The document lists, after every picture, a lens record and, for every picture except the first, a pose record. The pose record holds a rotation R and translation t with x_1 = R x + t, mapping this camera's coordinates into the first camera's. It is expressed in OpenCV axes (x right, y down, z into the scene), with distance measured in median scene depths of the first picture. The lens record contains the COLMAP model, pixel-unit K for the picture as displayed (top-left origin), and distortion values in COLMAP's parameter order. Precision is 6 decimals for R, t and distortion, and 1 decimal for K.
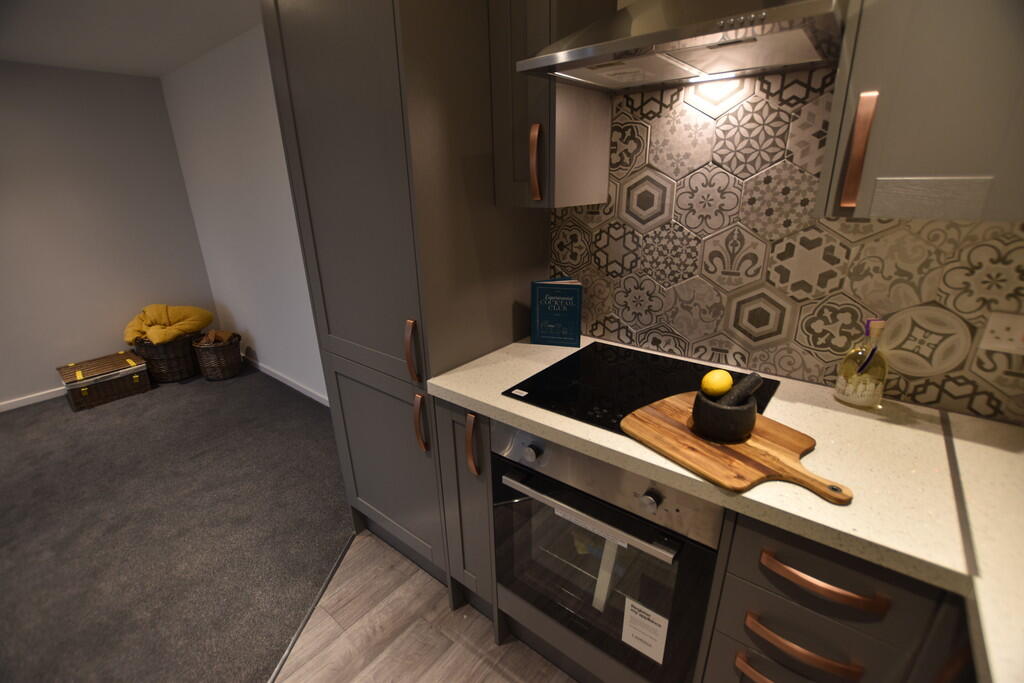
lens RADIAL K [[455.1, 0, 512.9], [0, 455.1, 350.8], [0, 0, 1]] dist [-0.029040, 0.001300]
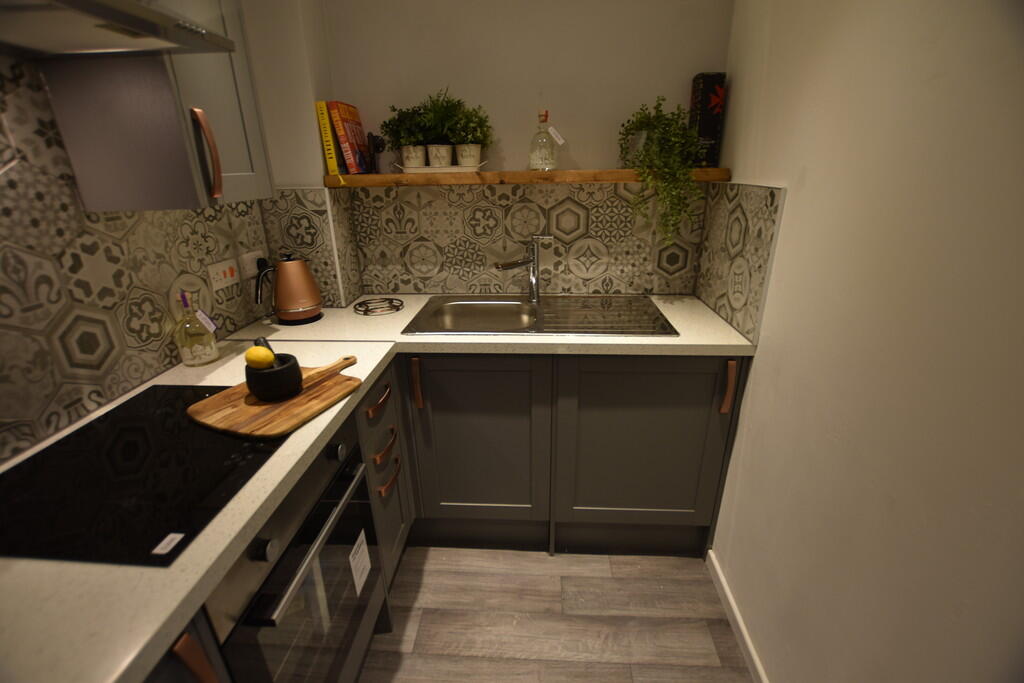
lens RADIAL K [[455.1, 0, 512.9], [0, 455.1, 350.8], [0, 0, 1]] dist [-0.029040, 0.001300]
pose [[-0.576255, -0.275746, 0.769346, -0.615402], [0.313311, 0.794903, 0.519582, -0.263904], [-0.754828, 0.540457, -0.371673, 0.758253]]
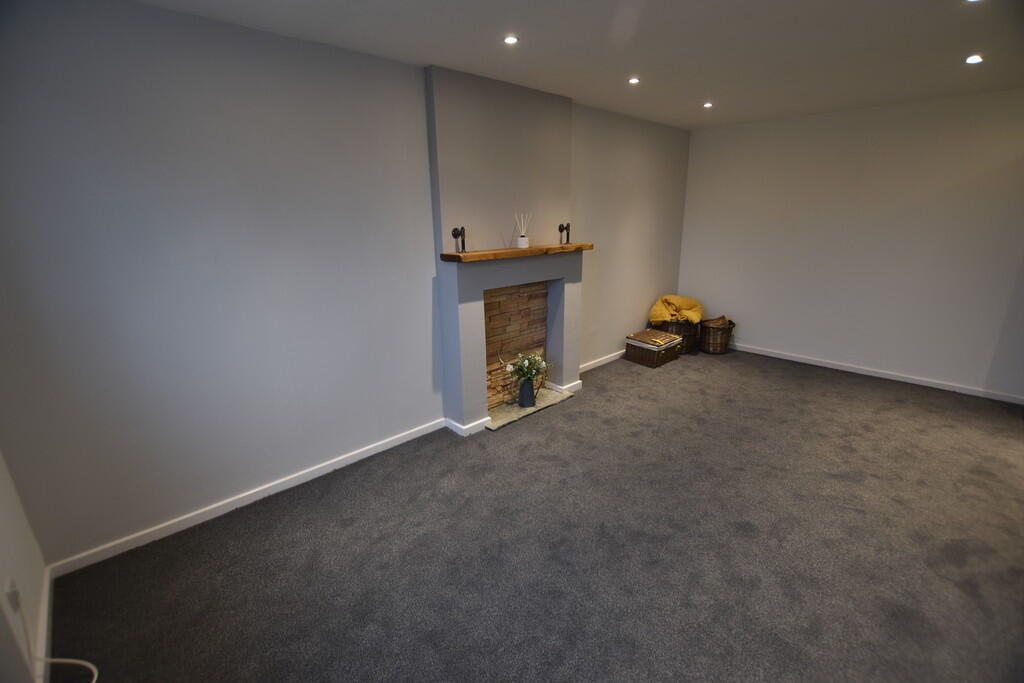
lens RADIAL K [[455.1, 0, 512.9], [0, 455.1, 350.8], [0, 0, 1]] dist [-0.029040, 0.001300]
pose [[0.991260, 0.042905, -0.124753, -3.321106], [-0.051009, 0.996740, -0.062508, 0.517485], [0.121665, 0.068326, 0.990217, -1.171512]]
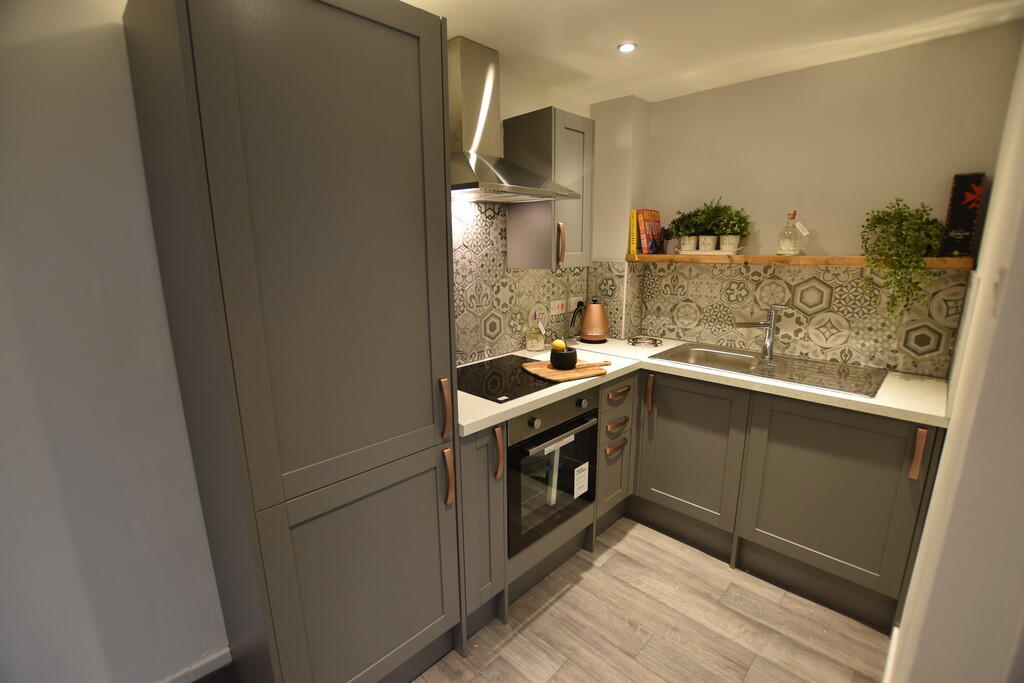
lens RADIAL K [[455.1, 0, 512.9], [0, 455.1, 350.8], [0, 0, 1]] dist [-0.029040, 0.001300]
pose [[0.096969, -0.201647, 0.974646, -1.358608], [0.354232, 0.922132, 0.155539, -0.258540], [-0.930116, 0.330169, 0.160848, 0.702318]]
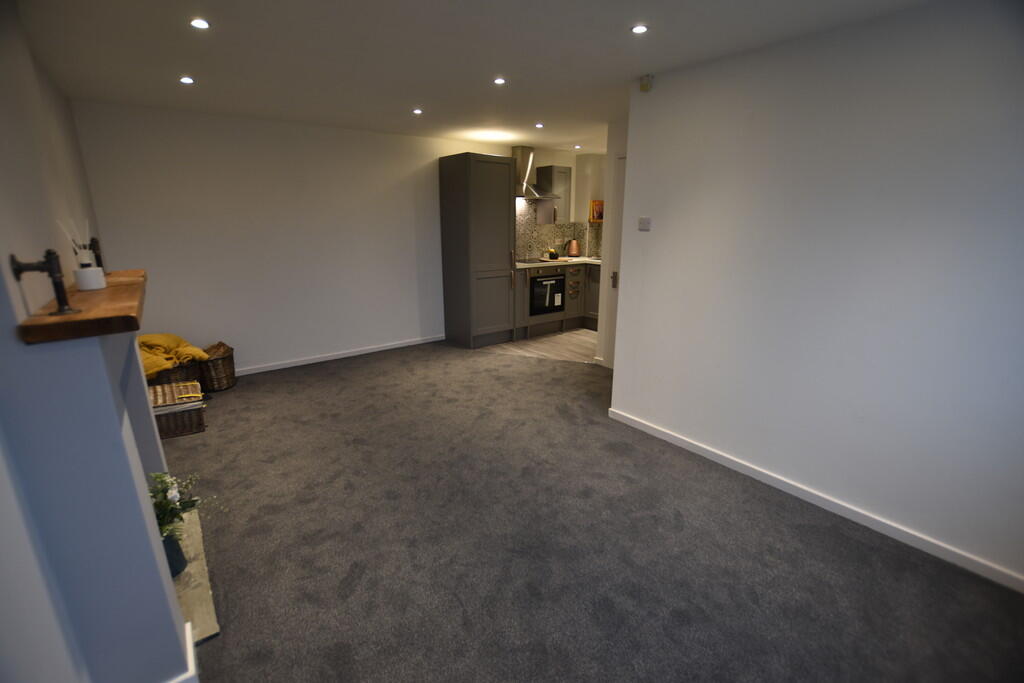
lens RADIAL K [[455.1, 0, 512.9], [0, 455.1, 350.8], [0, 0, 1]] dist [-0.029040, 0.001300]
pose [[0.230525, -0.252643, 0.939697, -4.611679], [0.333928, 0.927602, 0.167472, 0.090628], [-0.913975, 0.275184, 0.298200, 0.033221]]
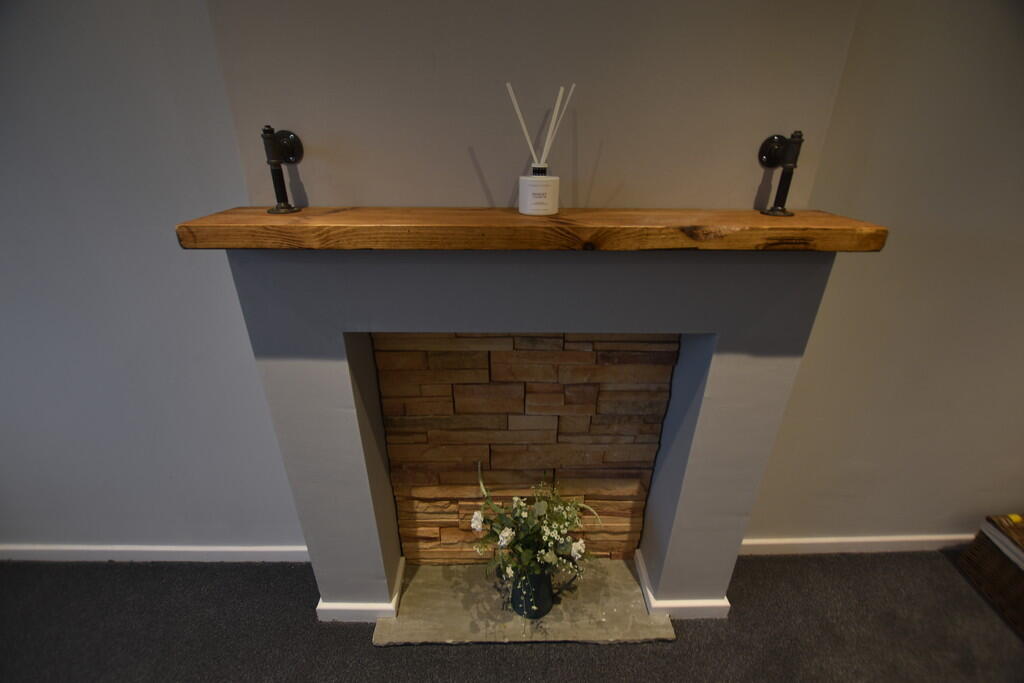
lens RADIAL K [[455.1, 0, 512.9], [0, 455.1, 350.8], [0, 0, 1]] dist [-0.029040, 0.001300]
pose [[0.638721, 0.364474, -0.677639, -3.039389], [-0.288127, 0.929911, 0.228580, -0.216764], [0.713455, 0.049247, 0.698968, 0.927839]]
